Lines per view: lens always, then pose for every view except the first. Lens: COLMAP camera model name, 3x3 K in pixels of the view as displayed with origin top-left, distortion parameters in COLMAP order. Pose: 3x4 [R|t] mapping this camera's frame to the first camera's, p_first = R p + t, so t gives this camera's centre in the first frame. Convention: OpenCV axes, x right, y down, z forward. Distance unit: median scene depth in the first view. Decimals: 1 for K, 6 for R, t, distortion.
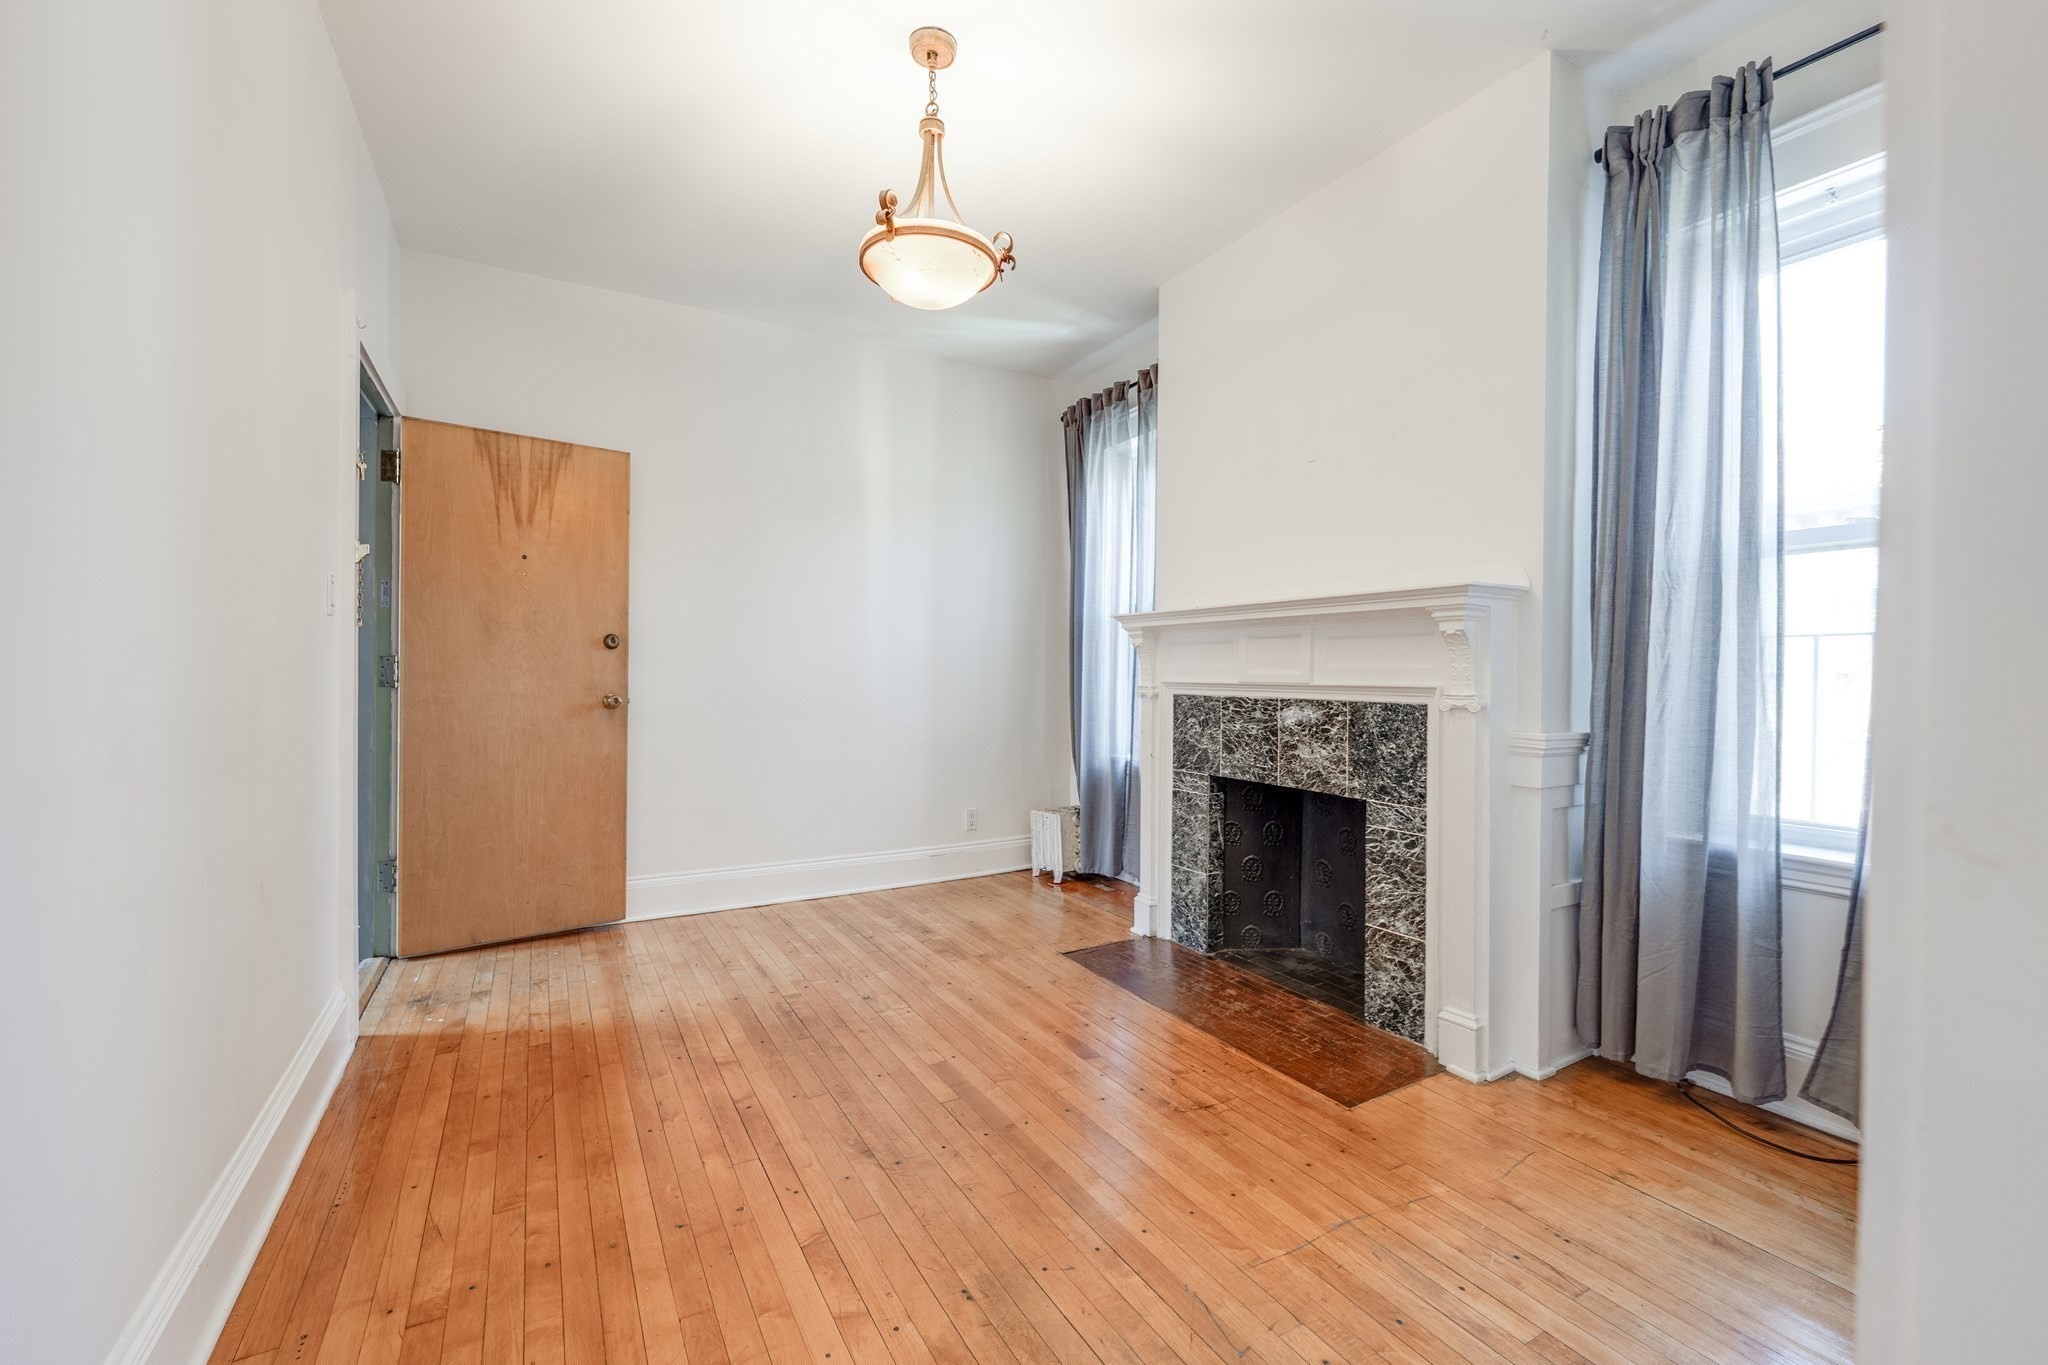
lens RADIAL K [[851.7, 0, 1033.8], [0, 851.7, 687.6], [0, 0, 1]] dist [-0.001650, 0.000039]
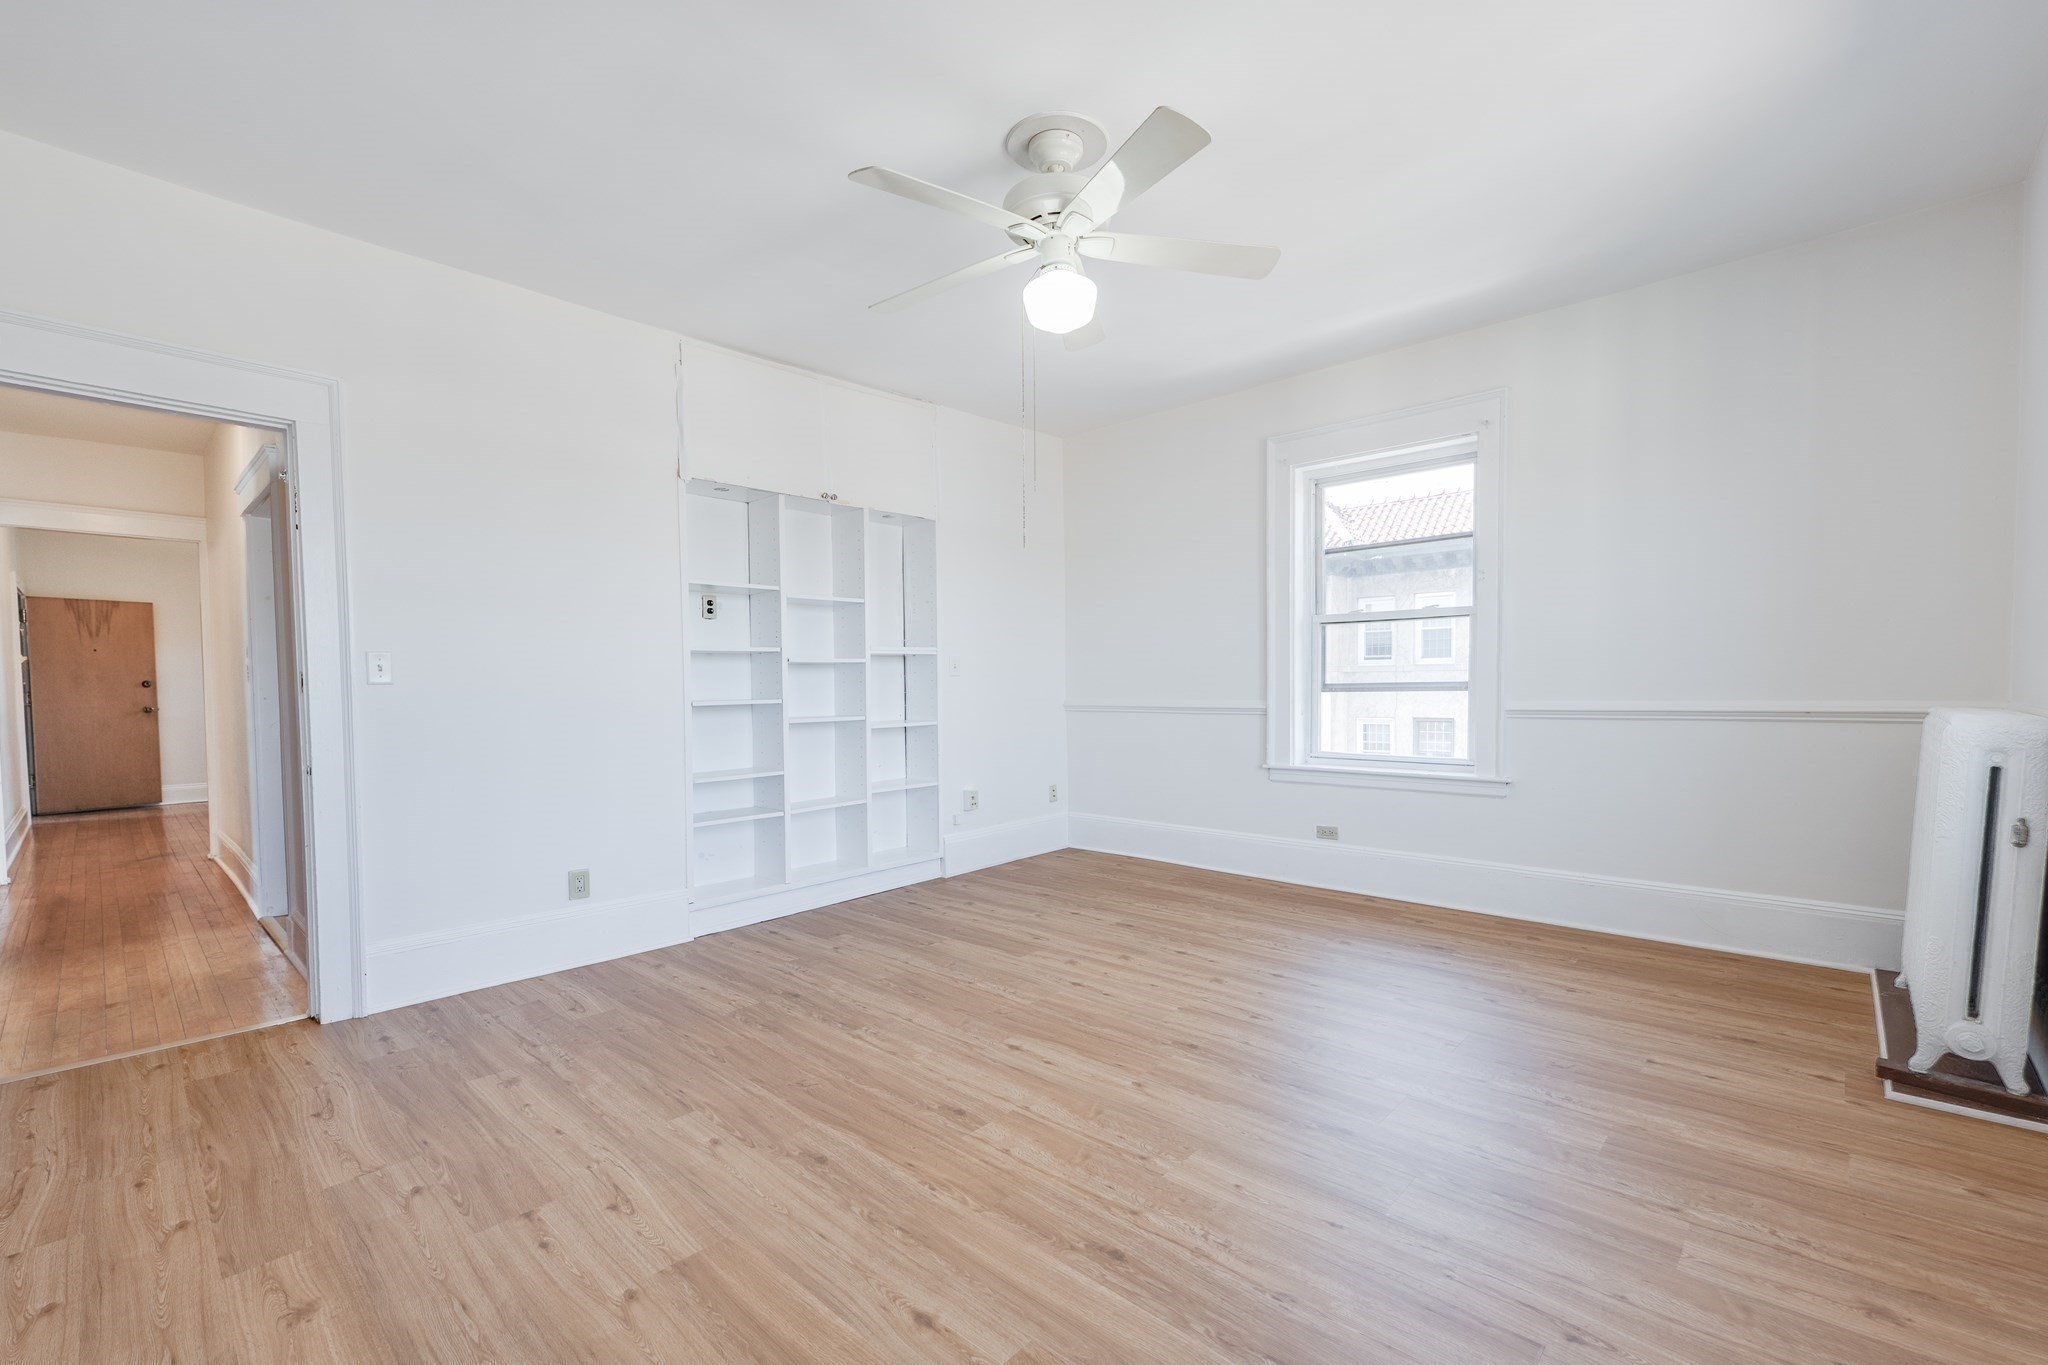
lens RADIAL K [[857.0, 0, 1096.7], [0, 857.0, 722.0], [0, 0, 1]] dist [-0.000253, 0.000486]
pose [[0.945786, -0.032536, 0.323156, 1.237434], [0.022834, 0.999169, 0.033768, 0.030679], [-0.323987, -0.024558, 0.945743, -2.124940]]
